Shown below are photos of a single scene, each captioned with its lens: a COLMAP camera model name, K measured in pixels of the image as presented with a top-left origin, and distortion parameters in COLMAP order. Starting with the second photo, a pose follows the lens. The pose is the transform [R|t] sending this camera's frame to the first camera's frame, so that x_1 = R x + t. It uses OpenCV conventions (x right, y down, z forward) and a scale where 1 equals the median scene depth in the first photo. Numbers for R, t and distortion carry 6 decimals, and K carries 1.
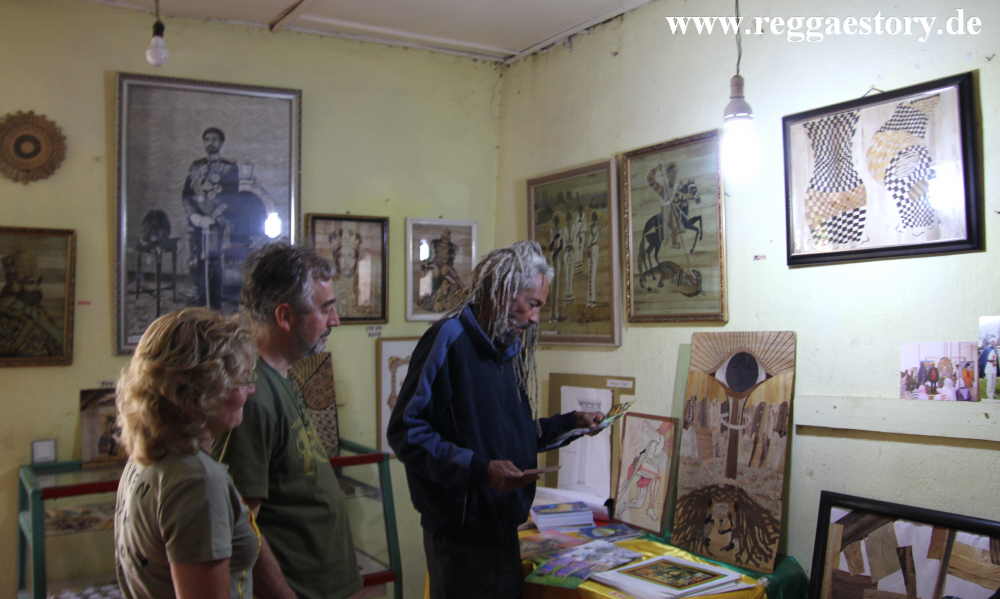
lens RADIAL K [[873.3, 0, 500.0], [0, 873.3, 299.5], [0, 0, 1]] dist [-0.099892, 0.008393]
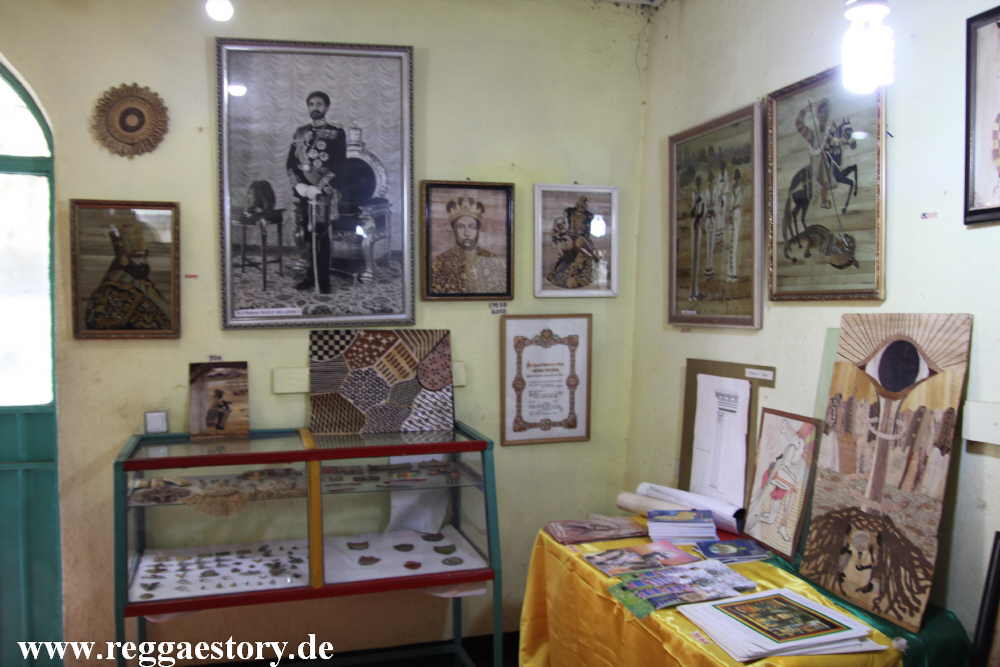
lens RADIAL K [[822.7, 0, 495.3], [0, 822.7, 352.7], [0, 0, 1]] dist [-0.125200, 0.101008]
pose [[0.956880, 0.028013, -0.289128, 0.124694], [-0.003656, 0.996422, 0.084444, 0.011547], [0.290459, -0.079746, 0.953559, 0.190112]]
